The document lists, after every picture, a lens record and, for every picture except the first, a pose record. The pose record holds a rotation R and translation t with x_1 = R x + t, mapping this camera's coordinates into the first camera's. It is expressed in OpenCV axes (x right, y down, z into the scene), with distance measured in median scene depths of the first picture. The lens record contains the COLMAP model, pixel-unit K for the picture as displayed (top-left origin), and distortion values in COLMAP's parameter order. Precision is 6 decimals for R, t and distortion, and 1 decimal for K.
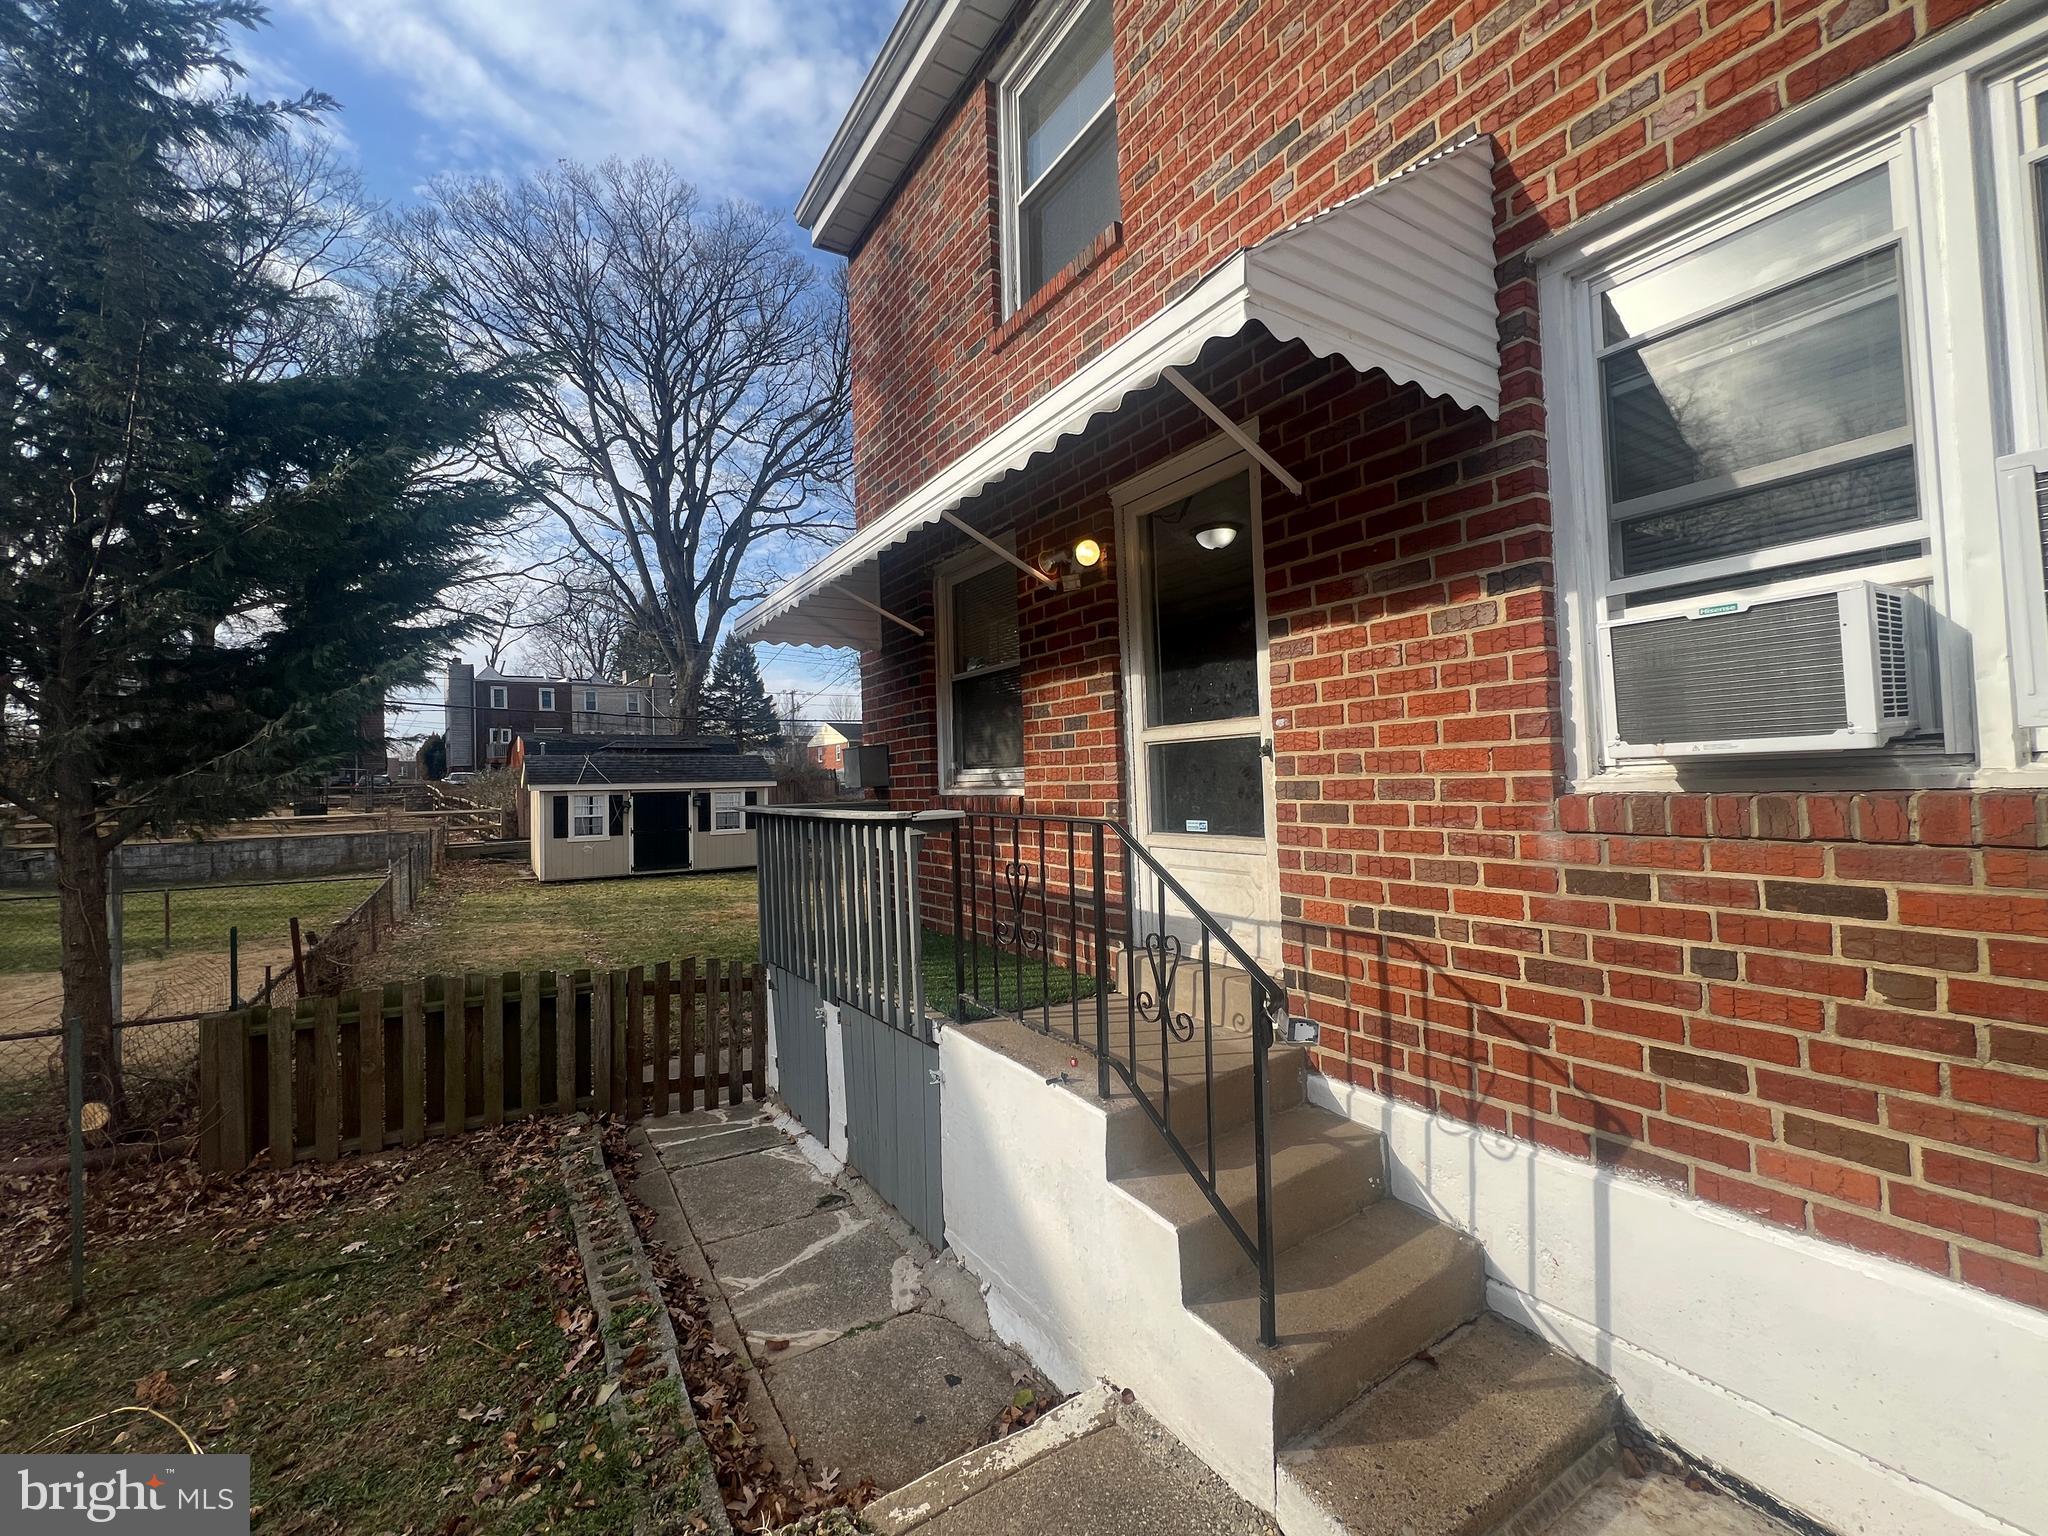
lens RADIAL K [[843.9, 0, 1021.1], [0, 843.9, 761.4], [0, 0, 1]] dist [0.000371, -0.000078]
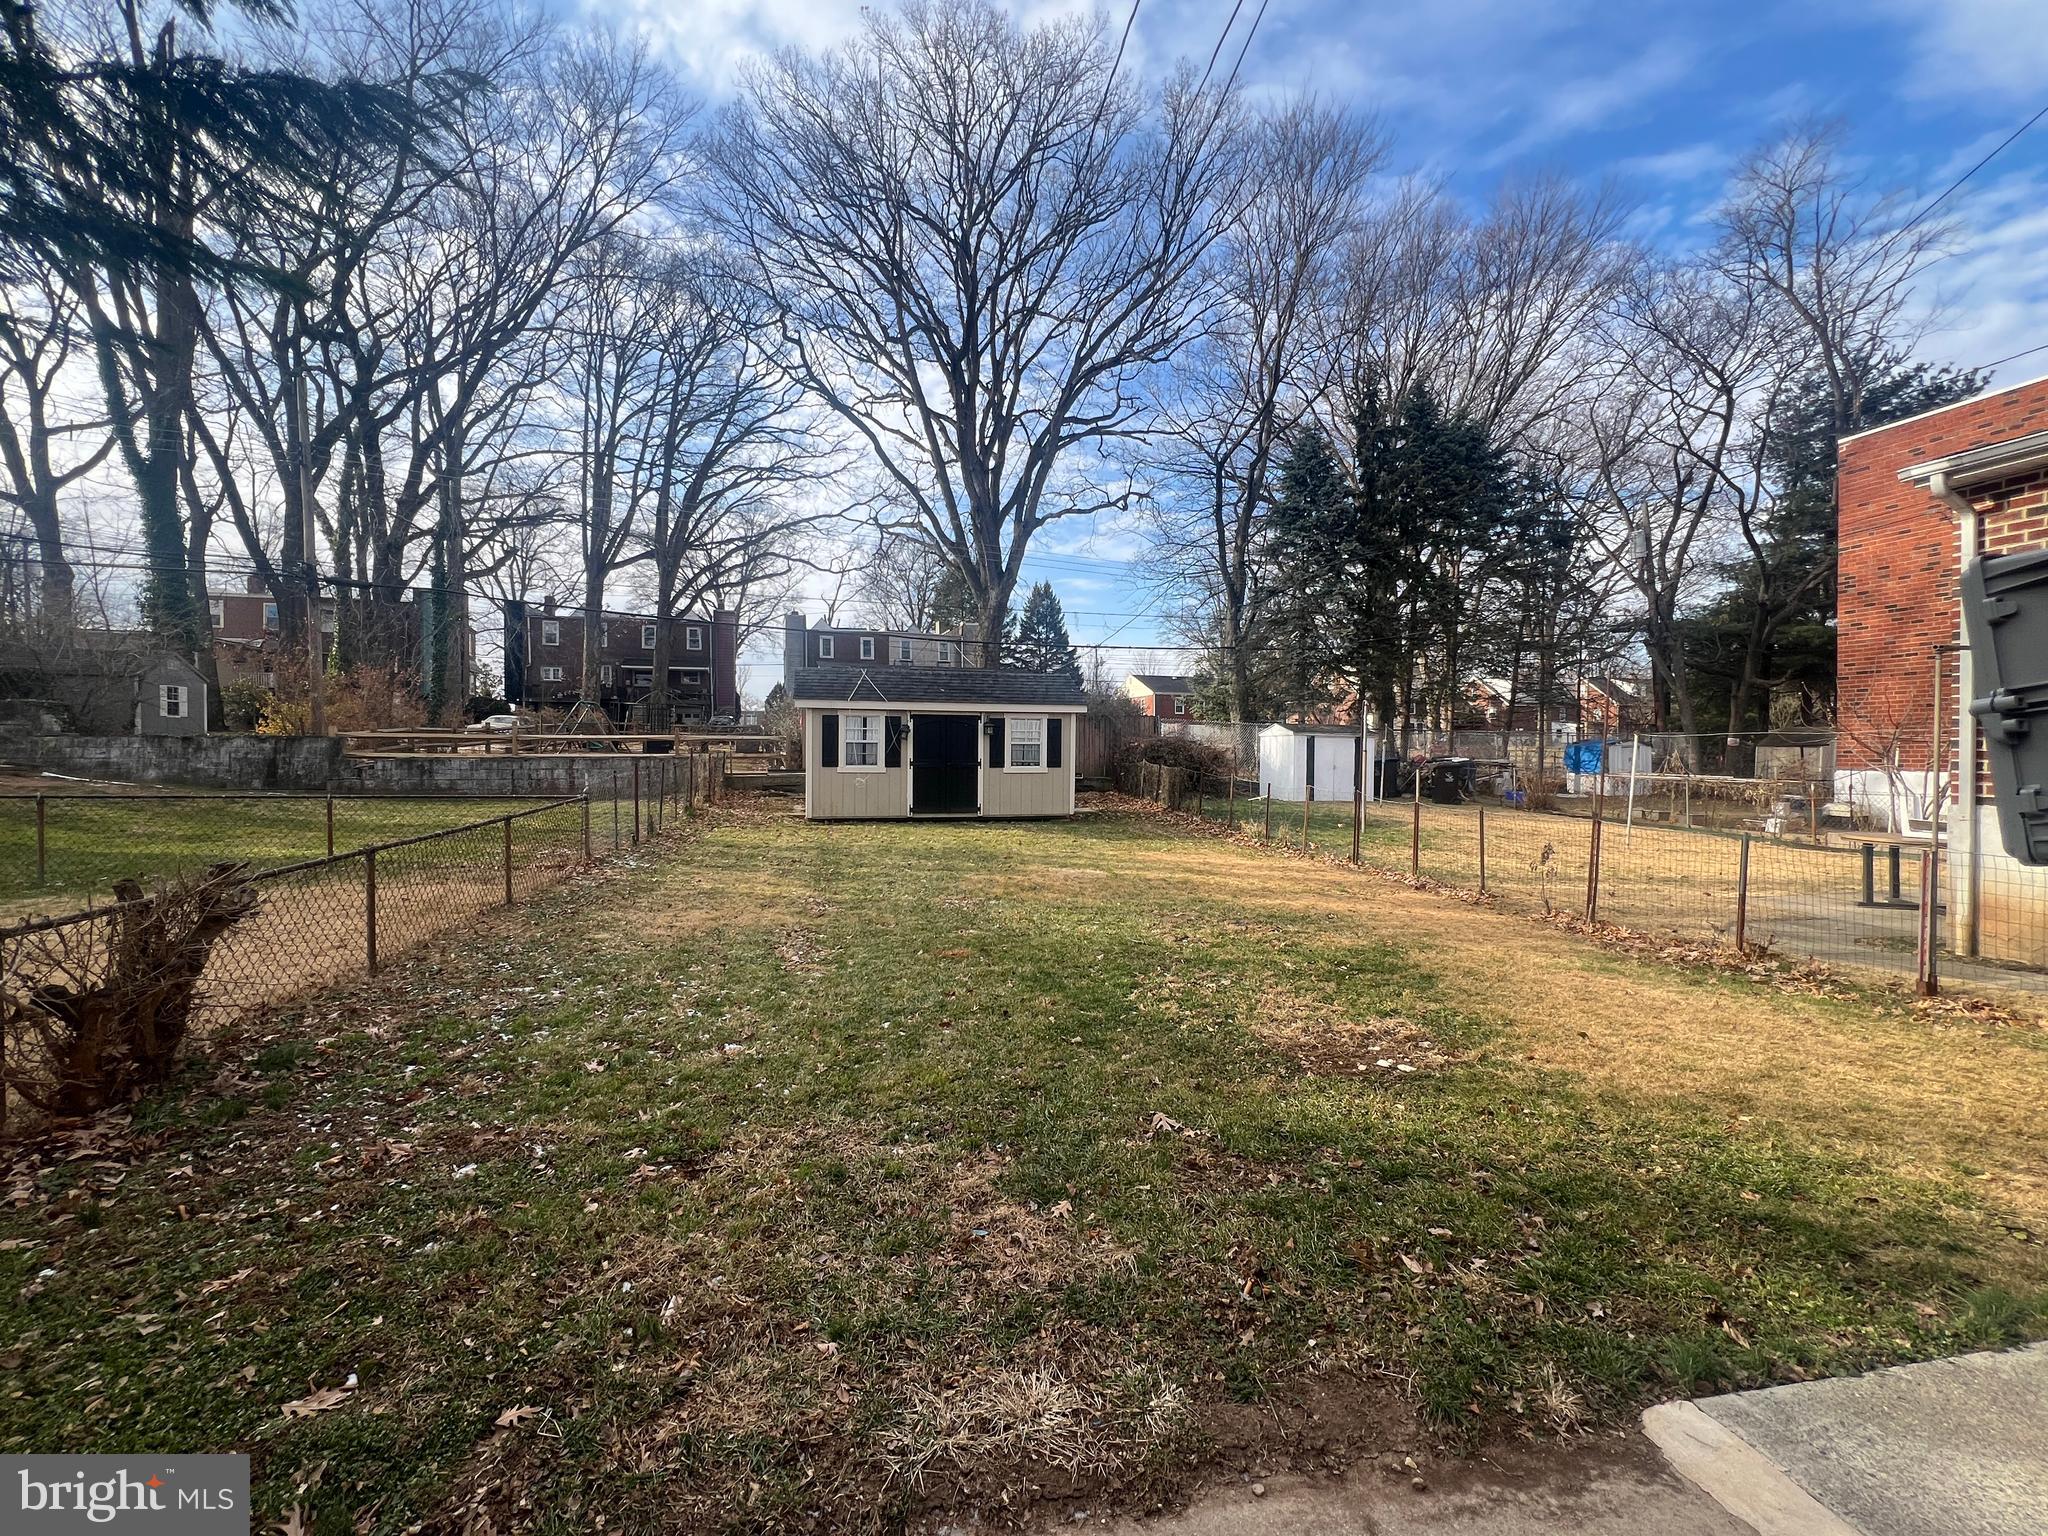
lens RADIAL K [[843.9, 0, 1021.1], [0, 843.9, 761.4], [0, 0, 1]] dist [0.000371, -0.000078]
pose [[0.939609, 0.033532, -0.340603, -0.051974], [-0.018737, 0.998736, 0.046636, 0.023560], [0.341736, -0.037438, 0.939050, 0.161381]]
